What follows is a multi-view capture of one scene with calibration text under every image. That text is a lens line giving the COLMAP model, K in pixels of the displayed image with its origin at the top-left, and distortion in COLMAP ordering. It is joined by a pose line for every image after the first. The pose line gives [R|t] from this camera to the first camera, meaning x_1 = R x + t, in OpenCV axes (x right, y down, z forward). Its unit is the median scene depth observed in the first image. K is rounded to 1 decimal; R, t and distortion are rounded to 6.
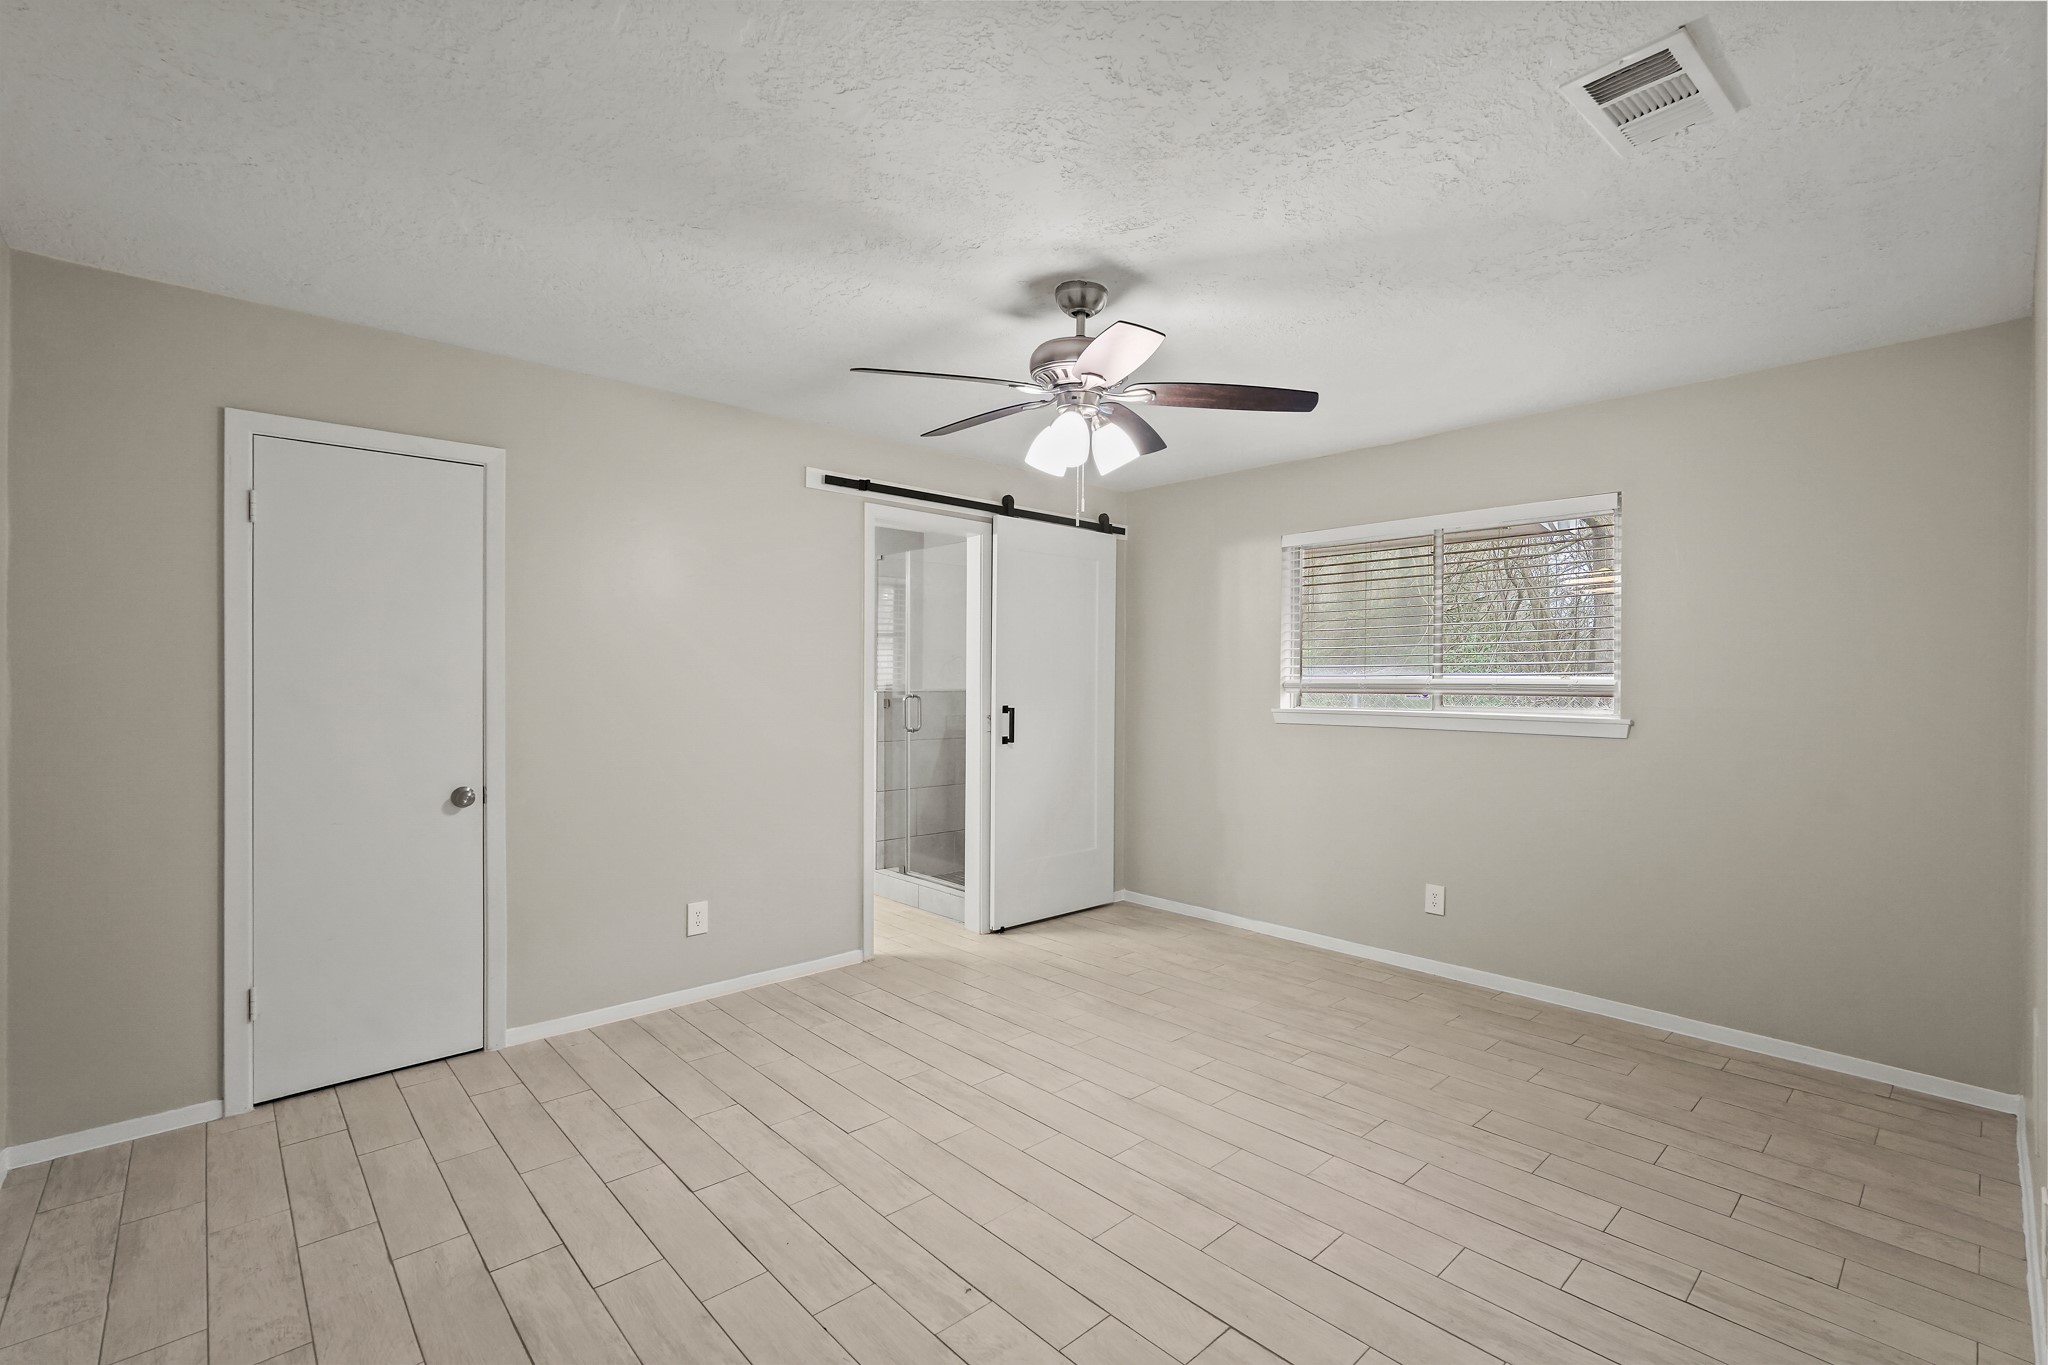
lens RADIAL K [[900.8, 0, 1035.3], [0, 900.8, 675.3], [0, 0, 1]] dist [-0.003443, 0.000056]
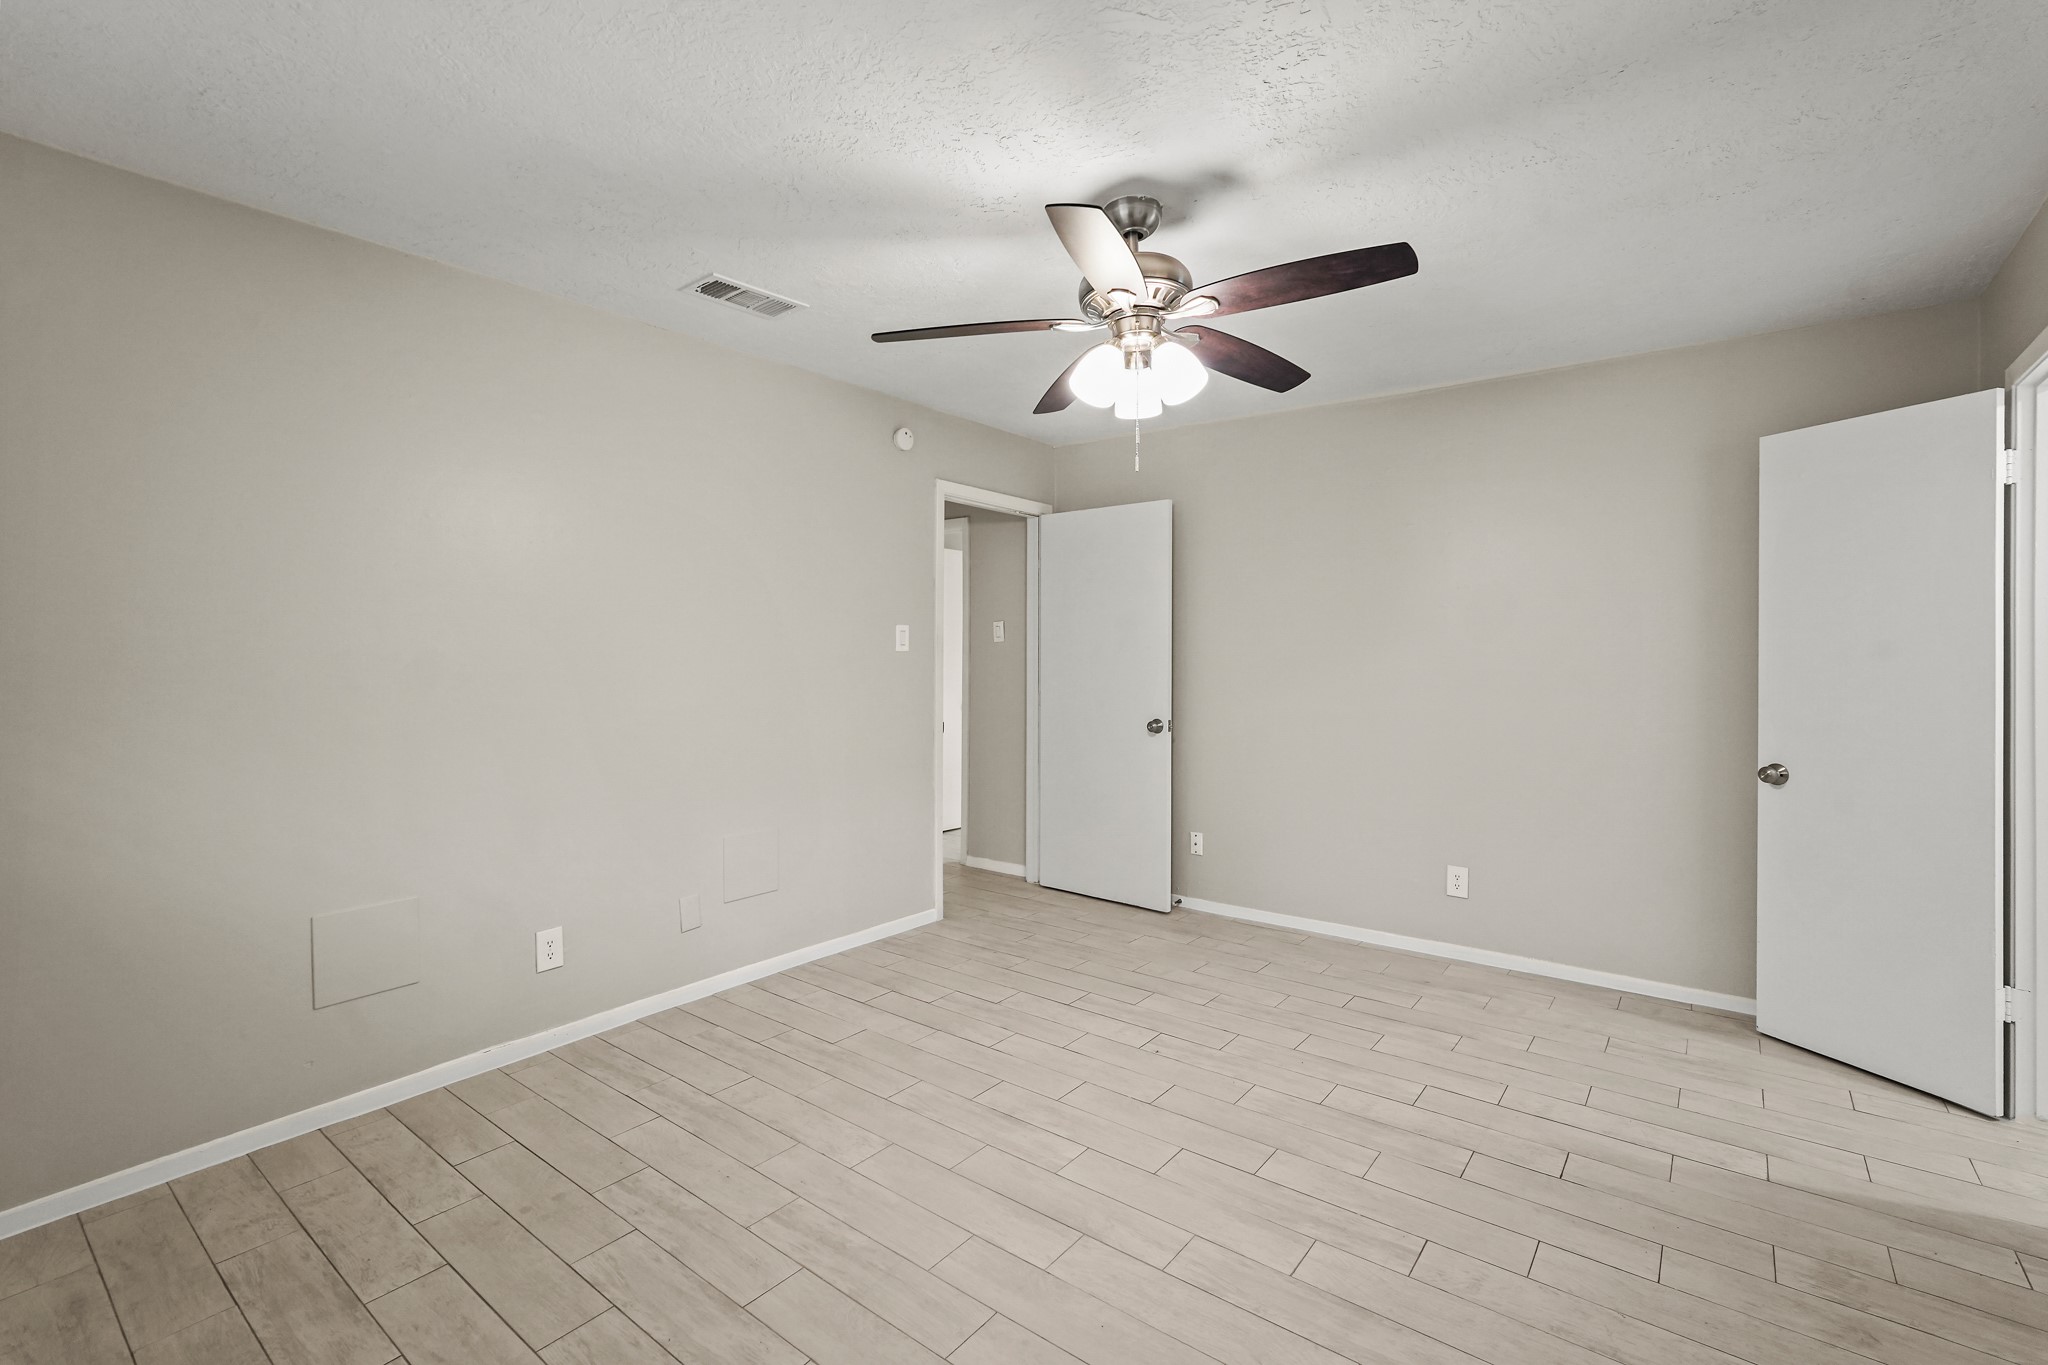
lens RADIAL K [[907.2, 0, 1026.7], [0, 907.2, 665.4], [0, 0, 1]] dist [-0.002409, 0.000539]
pose [[-0.987500, -0.003372, -0.157586, 0.314843], [-0.004465, 0.999968, 0.006584, 0.019313], [0.157559, 0.007205, -0.987483, 2.016410]]
